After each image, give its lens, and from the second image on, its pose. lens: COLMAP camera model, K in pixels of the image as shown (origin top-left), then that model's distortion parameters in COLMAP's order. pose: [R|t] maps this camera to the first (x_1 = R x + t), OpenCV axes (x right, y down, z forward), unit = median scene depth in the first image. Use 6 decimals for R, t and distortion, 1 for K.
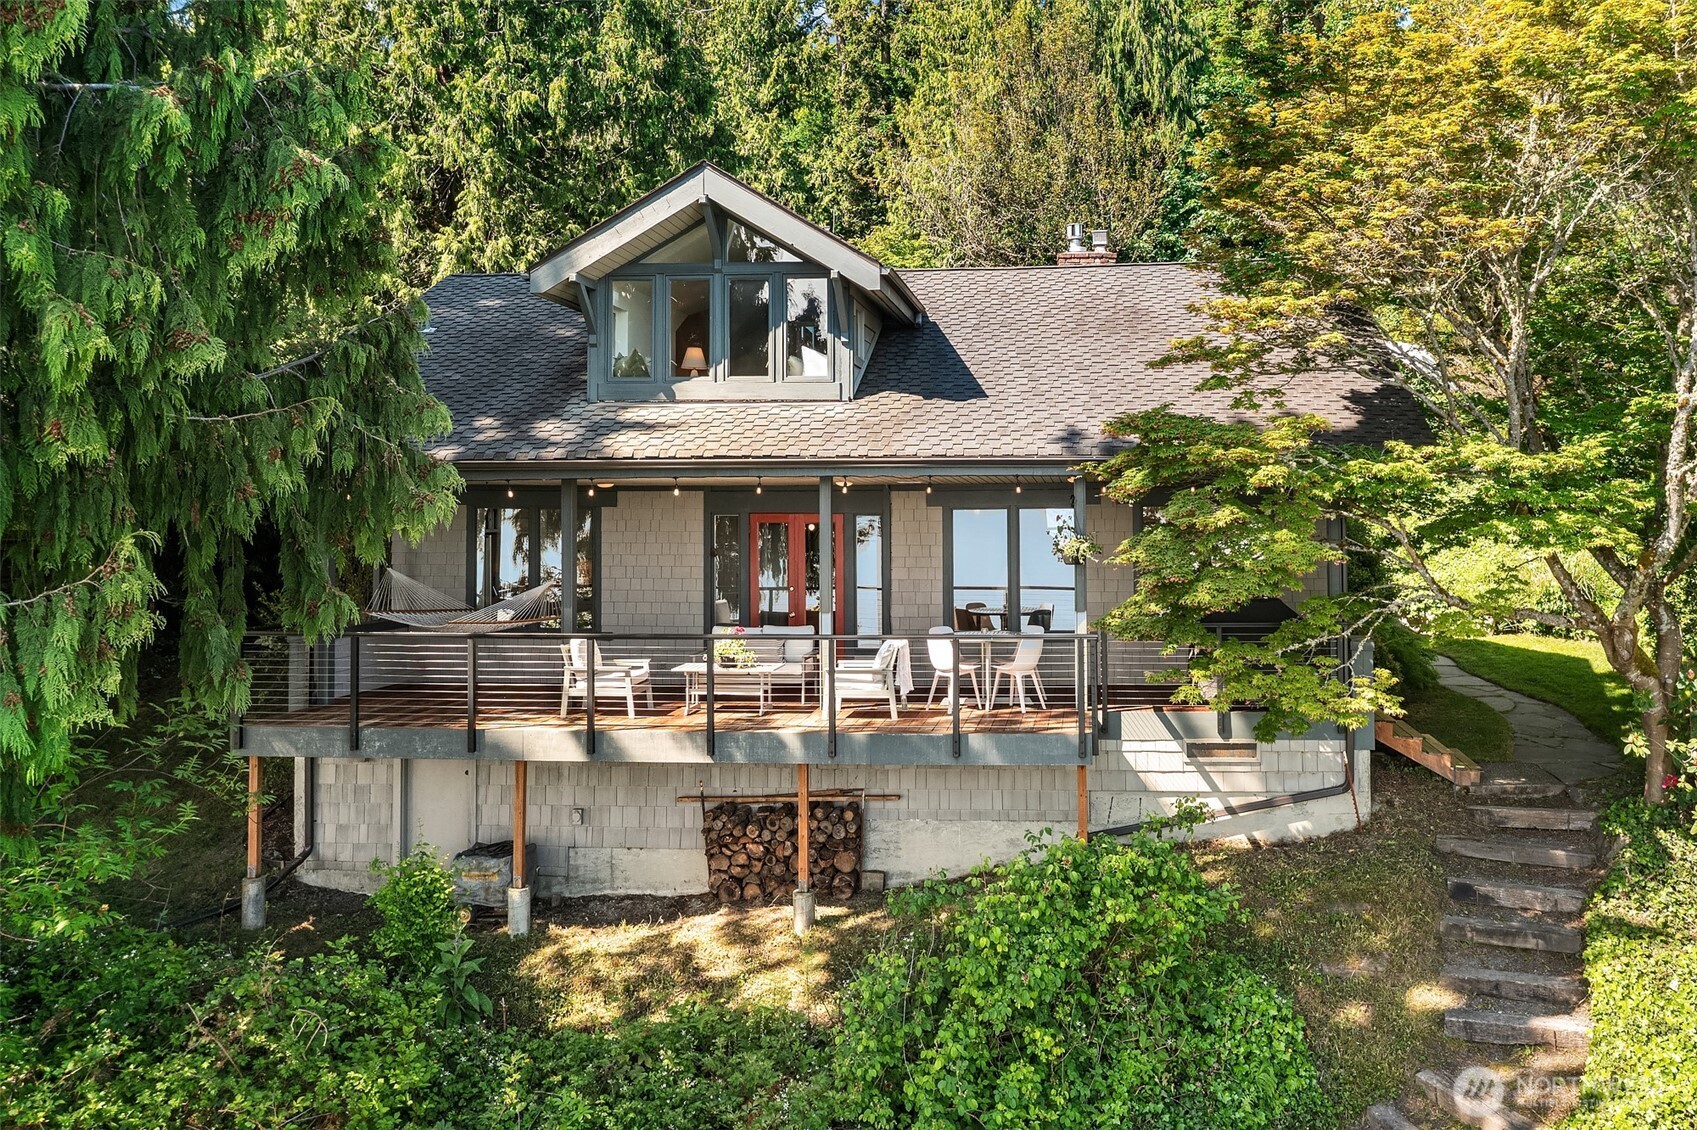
lens RADIAL K [[1224.9, 0, 848.5], [0, 1224.9, 565.0], [0, 0, 1]] dist [0.002163, 0.001888]
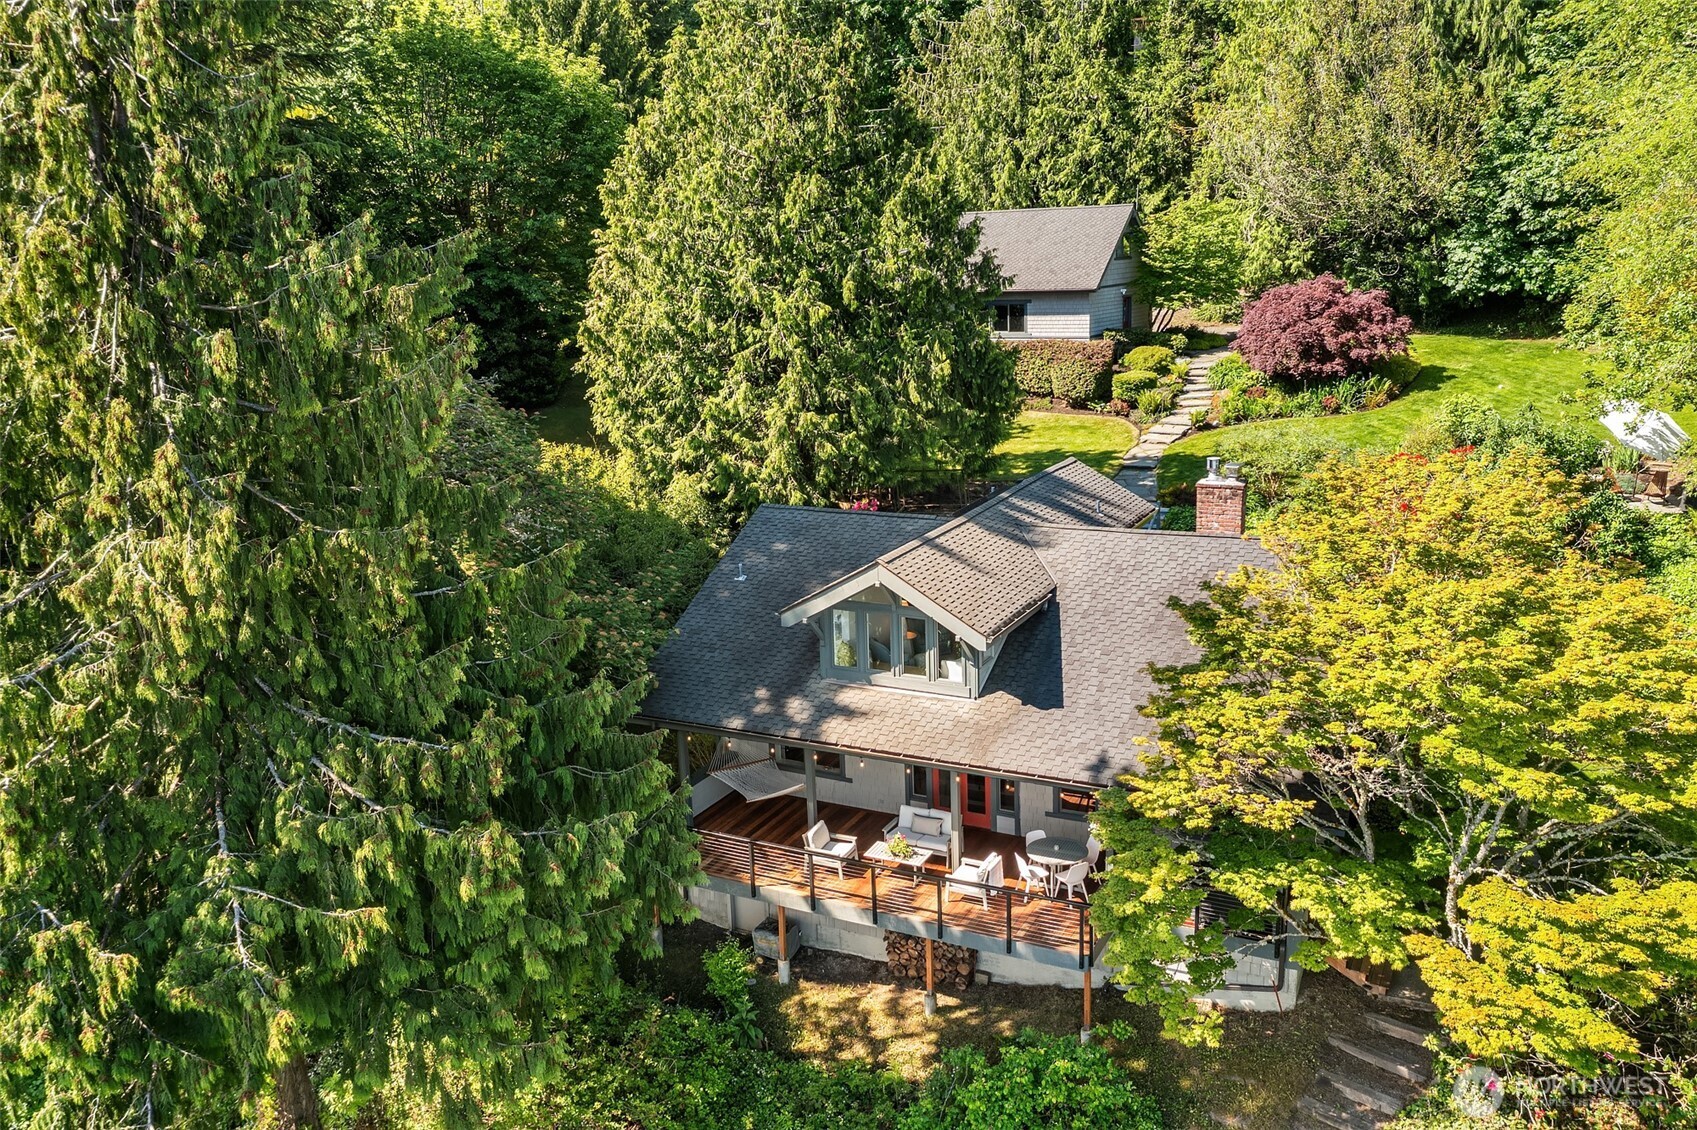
lens RADIAL K [[1153.1, 0, 848.5], [0, 1153.1, 565.0], [0, 0, 1]] dist [-0.003843, -0.000410]
pose [[0.938642, 0.065004, -0.338712, 0.352349], [0.027937, 0.964520, 0.262527, -0.722504], [0.343760, -0.255882, 0.903523, -0.357204]]
